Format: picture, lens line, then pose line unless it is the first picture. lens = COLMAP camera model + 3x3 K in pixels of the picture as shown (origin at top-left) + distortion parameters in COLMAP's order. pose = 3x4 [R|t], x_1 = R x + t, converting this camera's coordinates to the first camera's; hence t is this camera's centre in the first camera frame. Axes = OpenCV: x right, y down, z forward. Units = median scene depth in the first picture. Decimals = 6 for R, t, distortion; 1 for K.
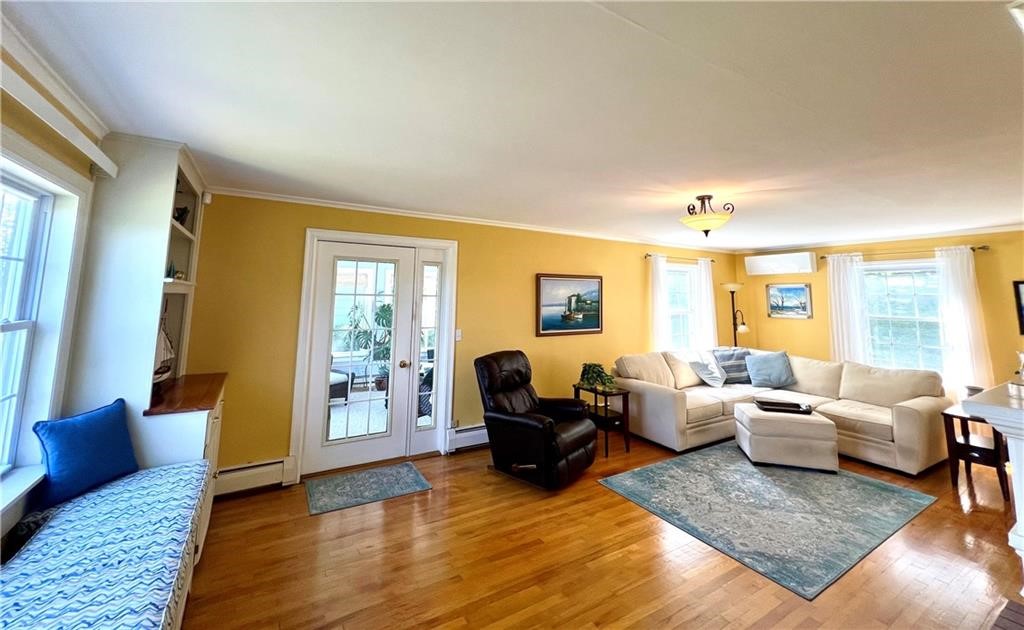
lens RADIAL K [[410.6, 0, 510.0], [0, 410.6, 246.3], [0, 0, 1]] dist [0.001043, 0.000148]
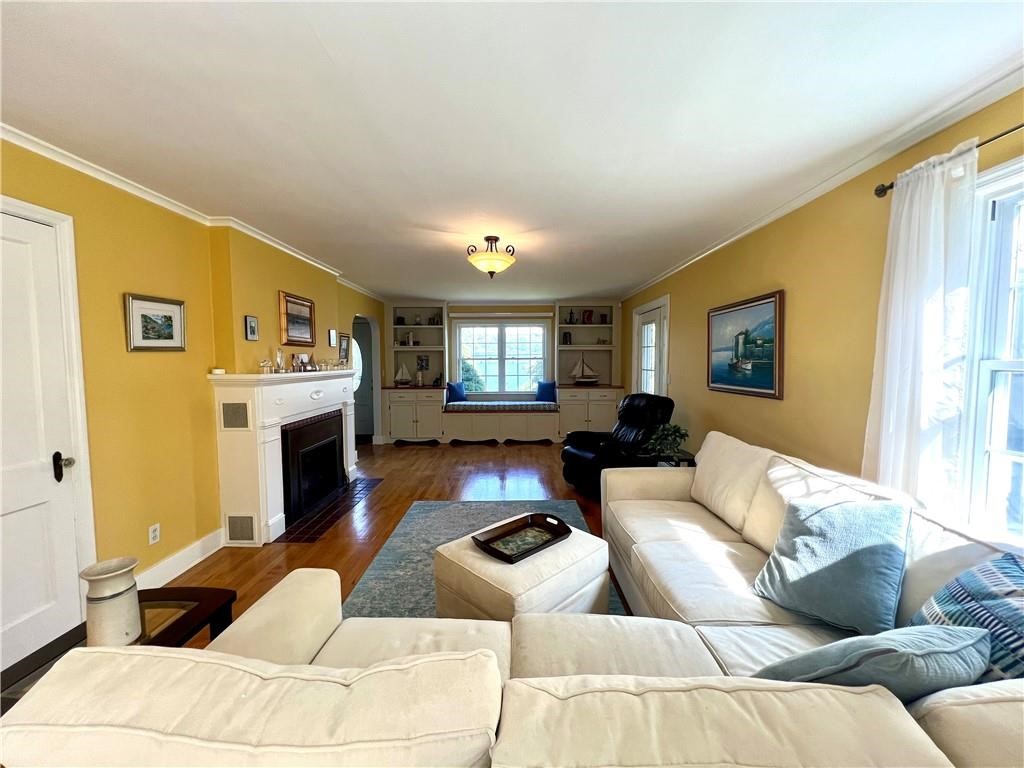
lens RADIAL K [[410.5, 0, 509.7], [0, 410.5, 383.4], [0, 0, 1]] dist [0.001565, -0.000011]
pose [[-0.528145, 0.037178, -0.848340, 0.896445], [0.099139, 0.994909, -0.018118, 0.175421], [0.843347, -0.093673, -0.529142, 1.045289]]
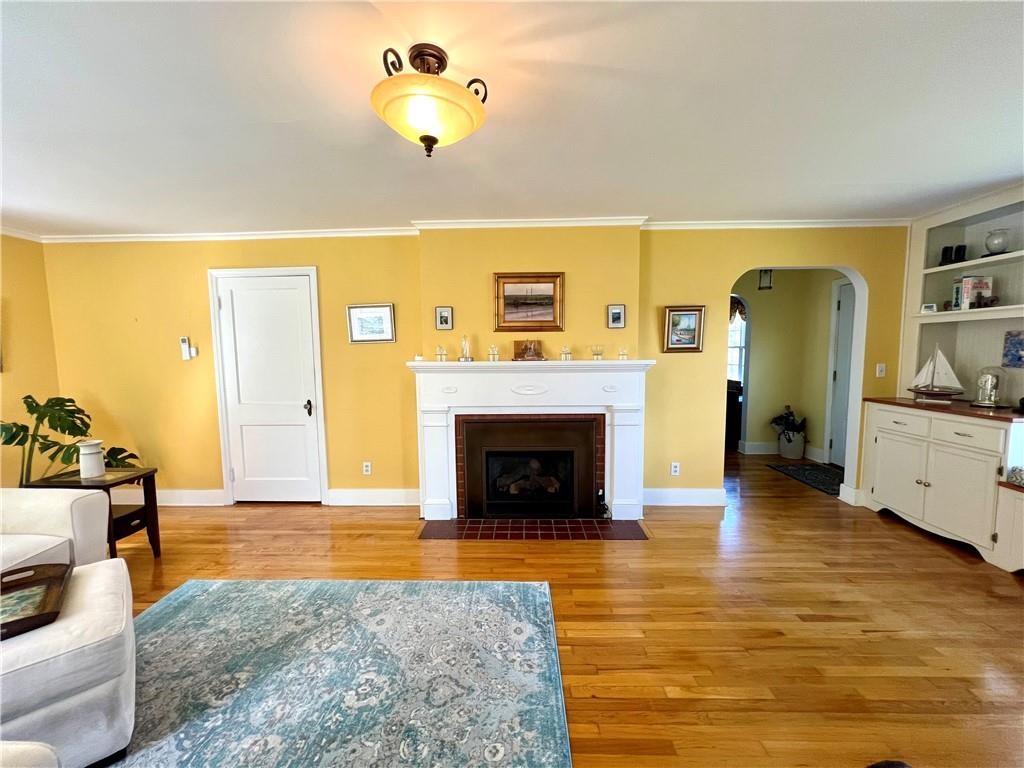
lens RADIAL K [[408.8, 0, 512.2], [0, 408.8, 386.4], [0, 0, 1]] dist [-0.000941, -0.000269]
pose [[-0.840472, -0.052472, 0.539308, 0.103209], [-0.066161, 0.997791, -0.006028, 0.147545], [-0.537800, -0.040747, -0.842087, 0.878530]]
